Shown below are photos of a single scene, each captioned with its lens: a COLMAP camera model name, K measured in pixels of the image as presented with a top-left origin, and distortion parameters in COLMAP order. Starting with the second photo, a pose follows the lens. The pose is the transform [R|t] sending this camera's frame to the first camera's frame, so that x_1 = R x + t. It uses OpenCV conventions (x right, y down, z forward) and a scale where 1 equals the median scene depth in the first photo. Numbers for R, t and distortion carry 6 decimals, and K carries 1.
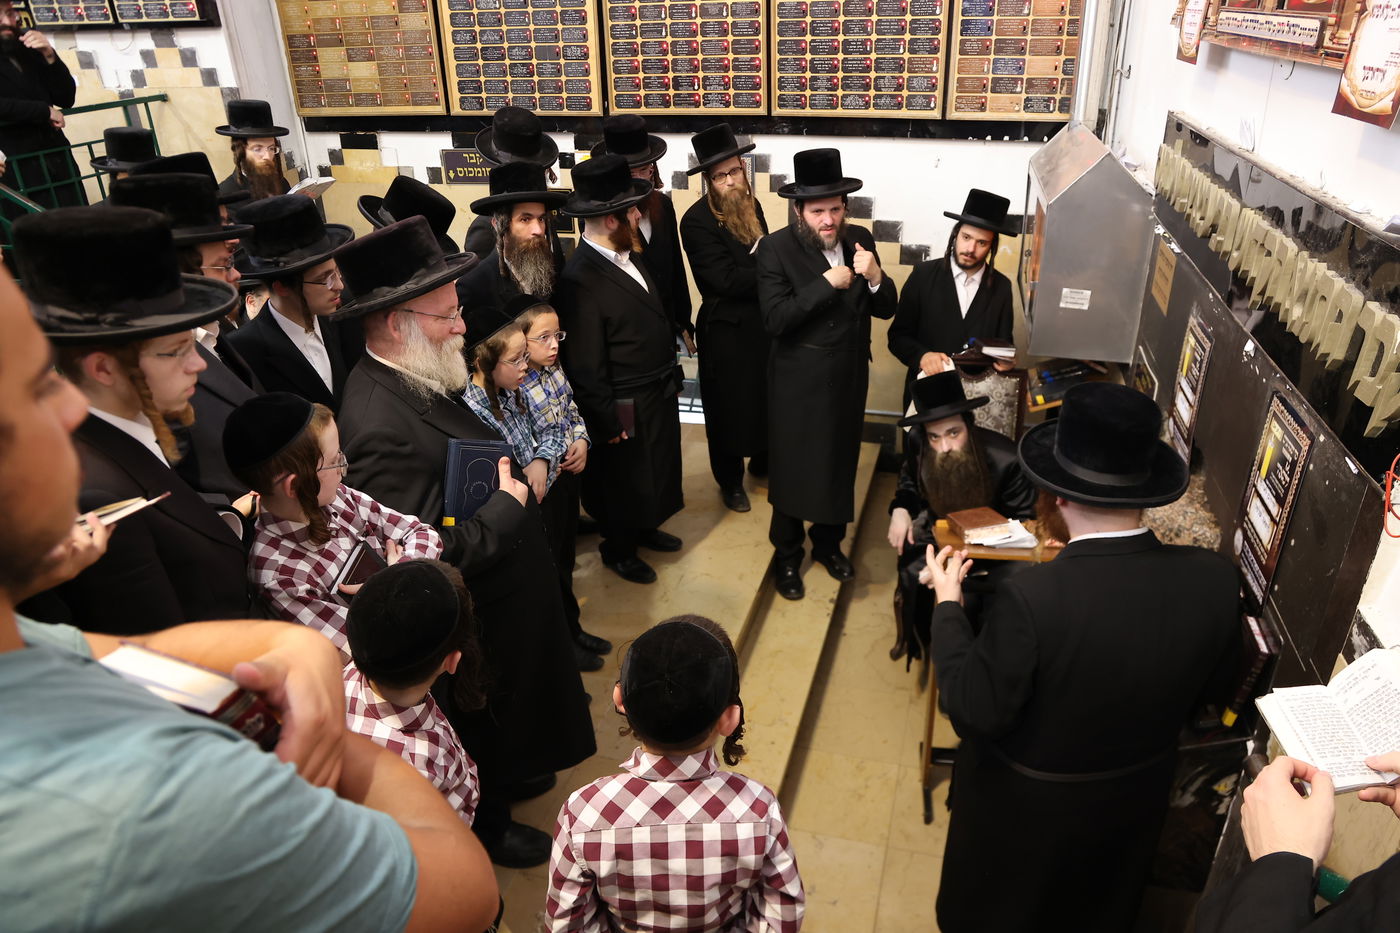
lens RADIAL K [[958.6, 0, 725.9], [0, 958.6, 494.0], [0, 0, 1]] dist [-0.094306, 0.063135]
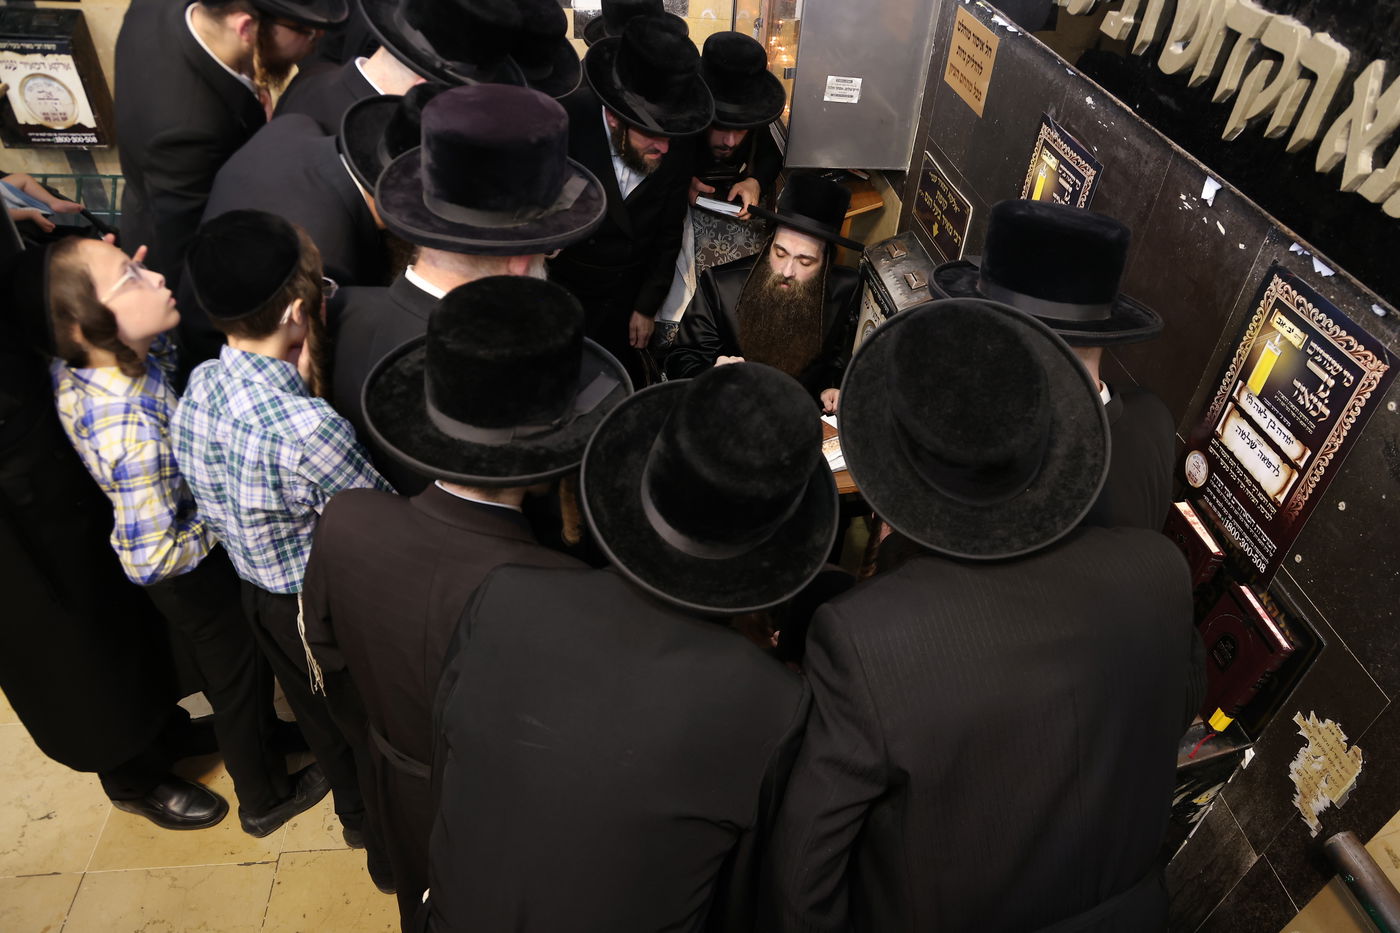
lens RADIAL K [[953.7, 0, 726.0], [0, 953.7, 478.4], [0, 0, 1]] dist [-0.083913, 0.053023]
pose [[0.926568, -0.174101, 0.333408, -0.027945], [0.095645, 0.966345, 0.238807, -0.100943], [-0.363764, -0.189382, 0.912036, 0.303378]]
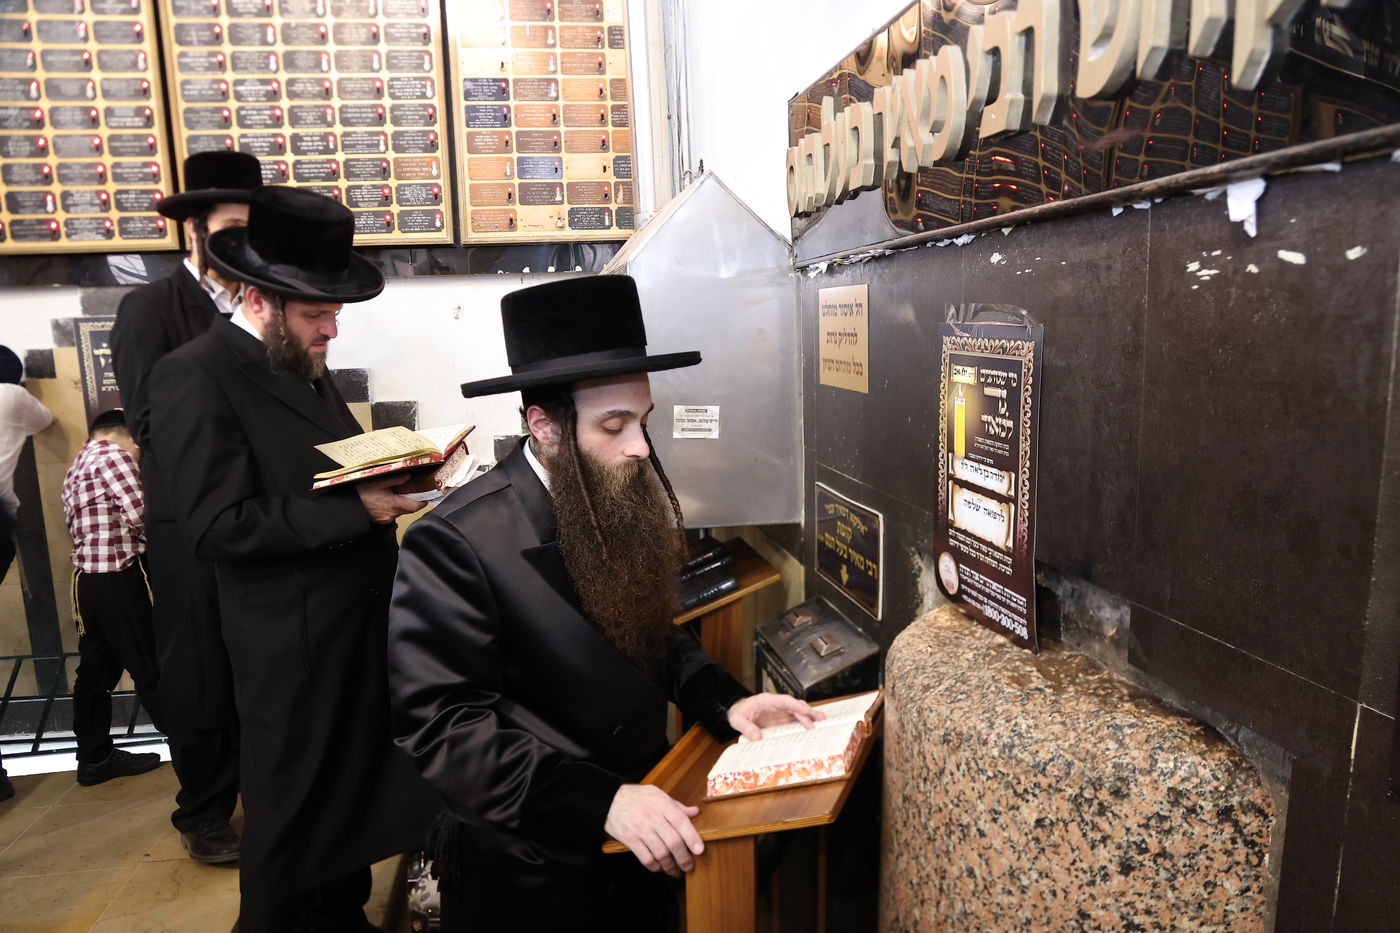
lens RADIAL K [[972.6, 0, 722.4], [0, 972.6, 497.0], [0, 0, 1]] dist [-0.088692, 0.062369]
pose [[0.909328, -0.073923, 0.409461, 0.146377], [0.199626, 0.940942, -0.273454, 0.004254], [-0.365064, 0.330398, 0.870382, 0.525616]]
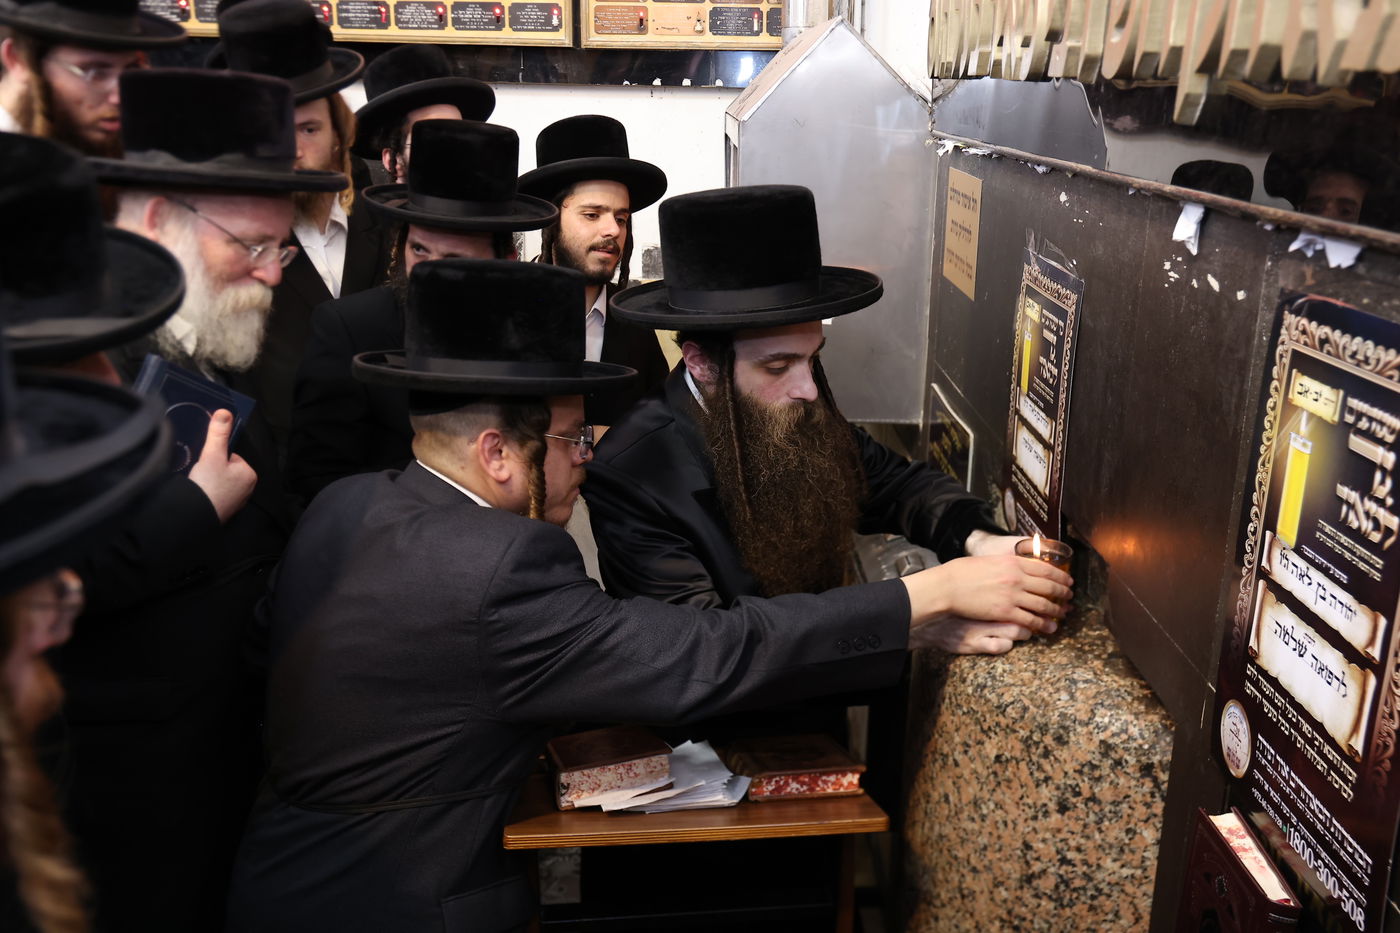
lens RADIAL K [[1317.6, 0, 734.4], [0, 1317.6, 488.6], [0, 0, 1]] dist [-0.006146, 0.091423]
pose [[0.968050, -0.036928, 0.248023, 0.157424], [0.082377, 0.981034, -0.175458, 0.019607], [-0.236840, 0.190283, 0.952732, 0.358650]]
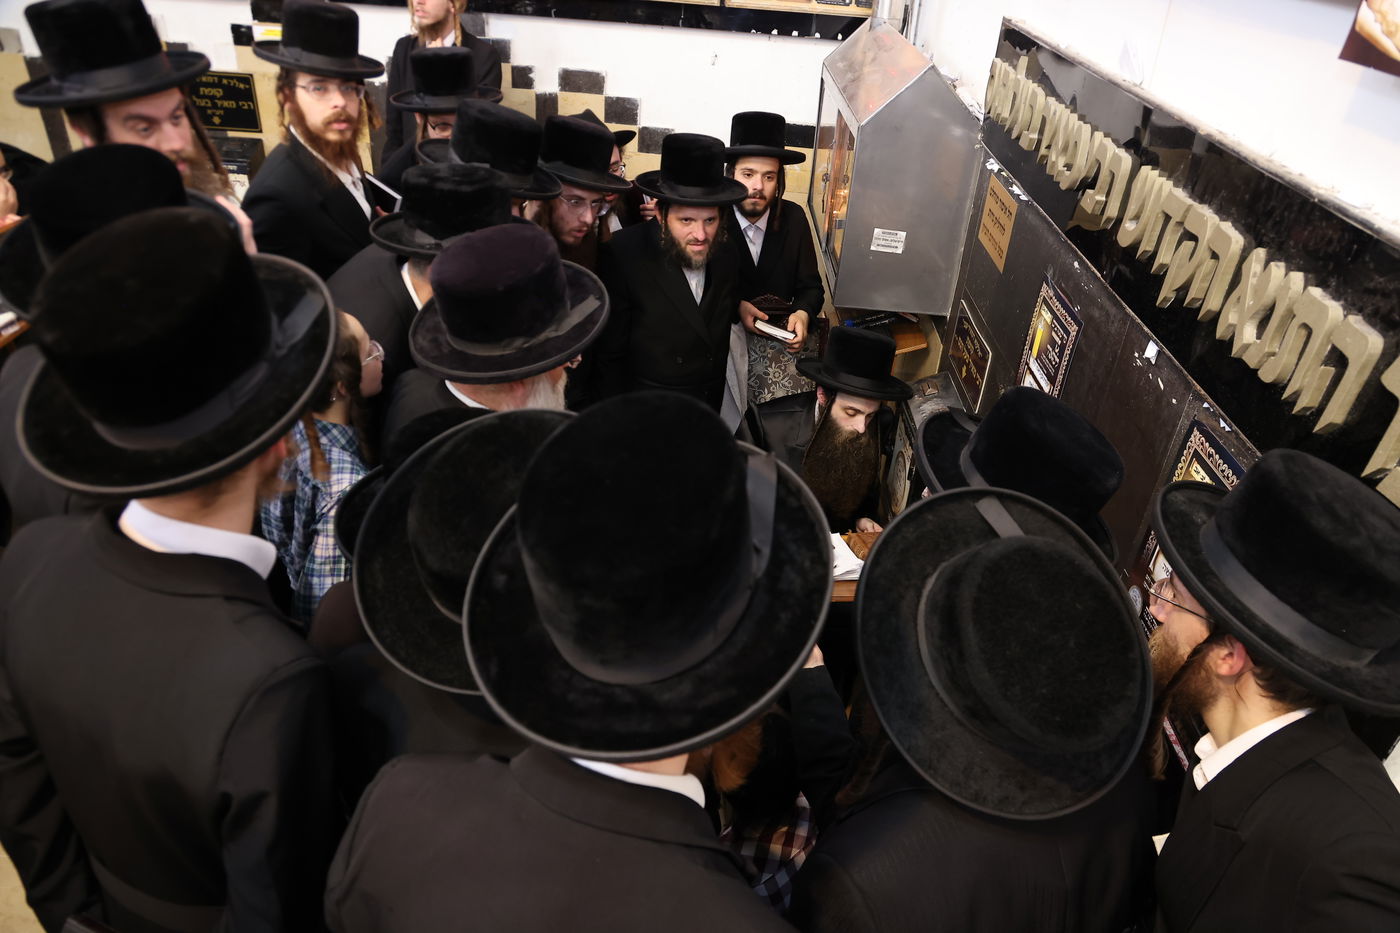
lens RADIAL K [[958.6, 0, 725.9], [0, 958.6, 494.0], [0, 0, 1]] dist [-0.094306, 0.063135]
pose [[0.969270, -0.056236, 0.239485, 0.016985], [0.028138, 0.992475, 0.119169, -0.095461], [-0.244384, -0.108769, 0.963559, 0.213803]]
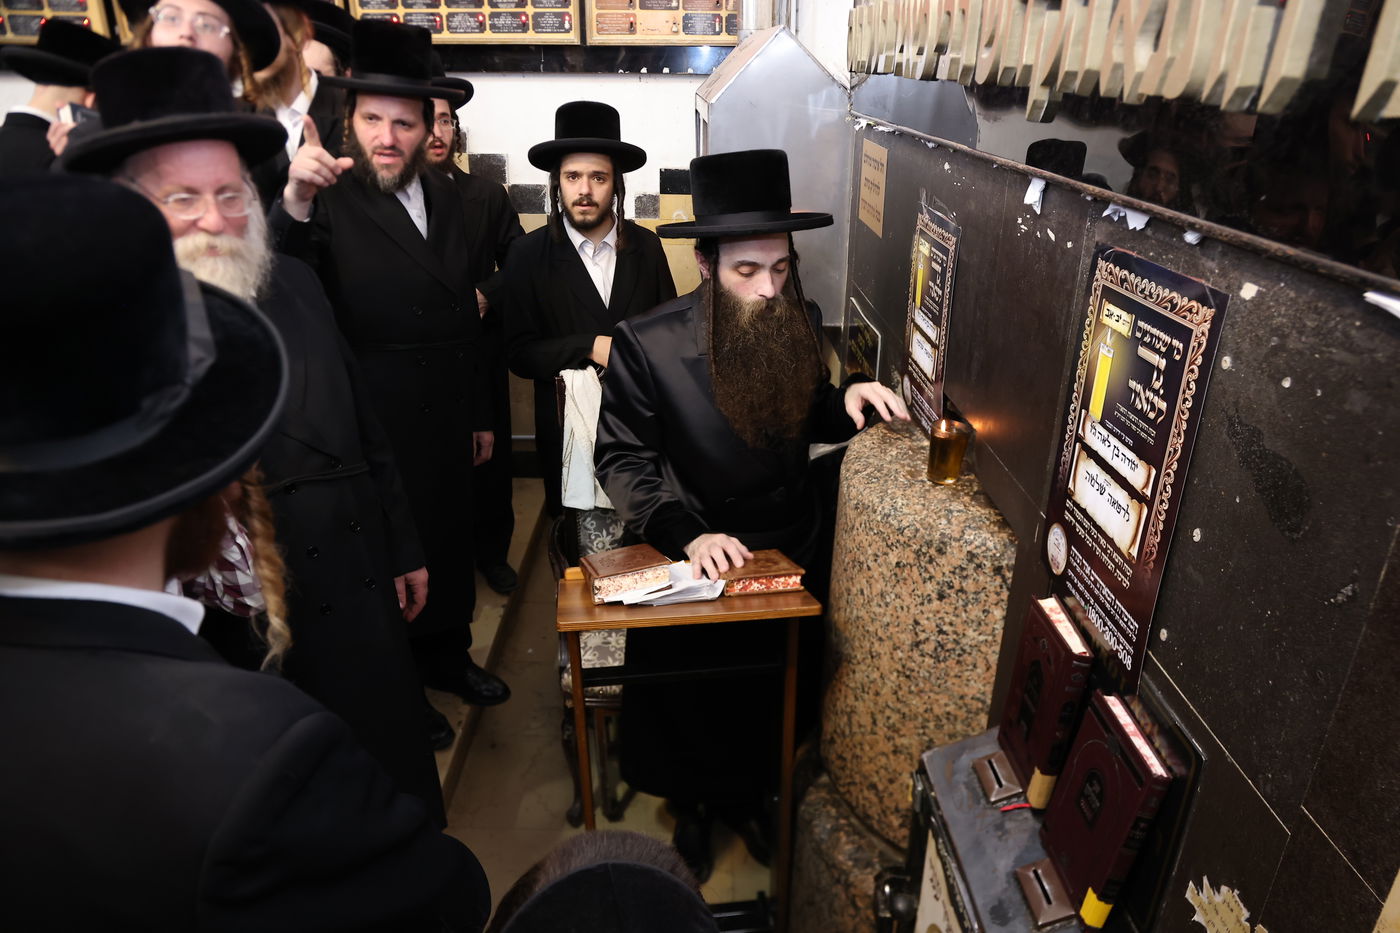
lens RADIAL K [[966.1, 0, 729.6], [0, 966.1, 491.5], [0, 0, 1]] dist [-0.090834, 0.063666]
pose [[0.959775, -0.081653, 0.268635, 0.147369], [0.097894, 0.994058, -0.047603, 0.017033], [-0.263152, 0.071986, 0.962065, 0.343440]]
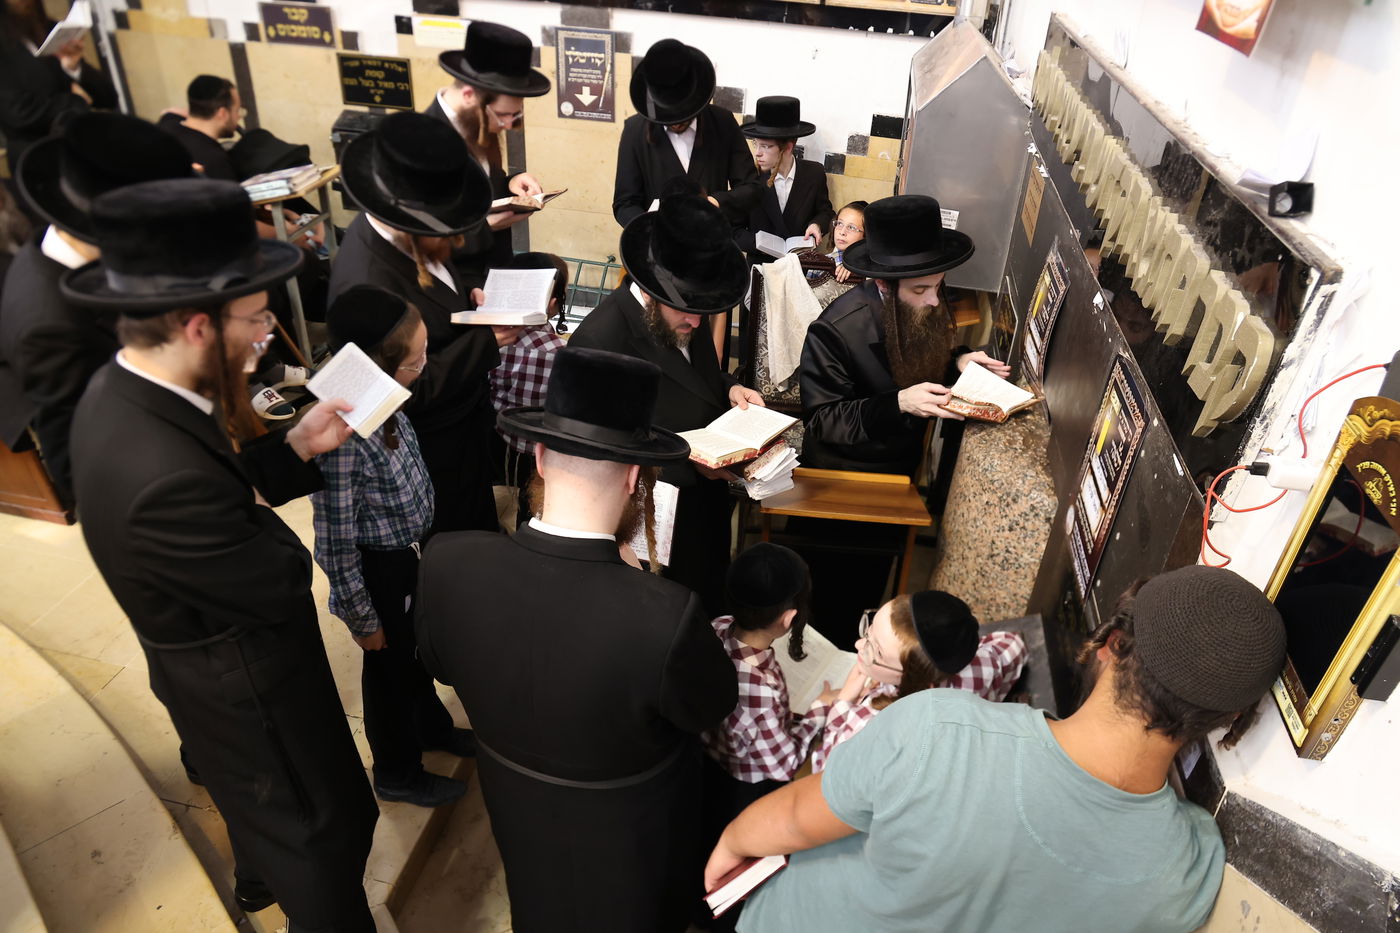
lens RADIAL K [[966.1, 0, 729.6], [0, 966.1, 491.5], [0, 0, 1]] dist [-0.090834, 0.063666]
pose [[0.994688, 0.024557, 0.099964, 0.087776], [-0.035339, 0.993570, 0.107561, -0.041157], [-0.096680, -0.110522, 0.989160, 0.088696]]
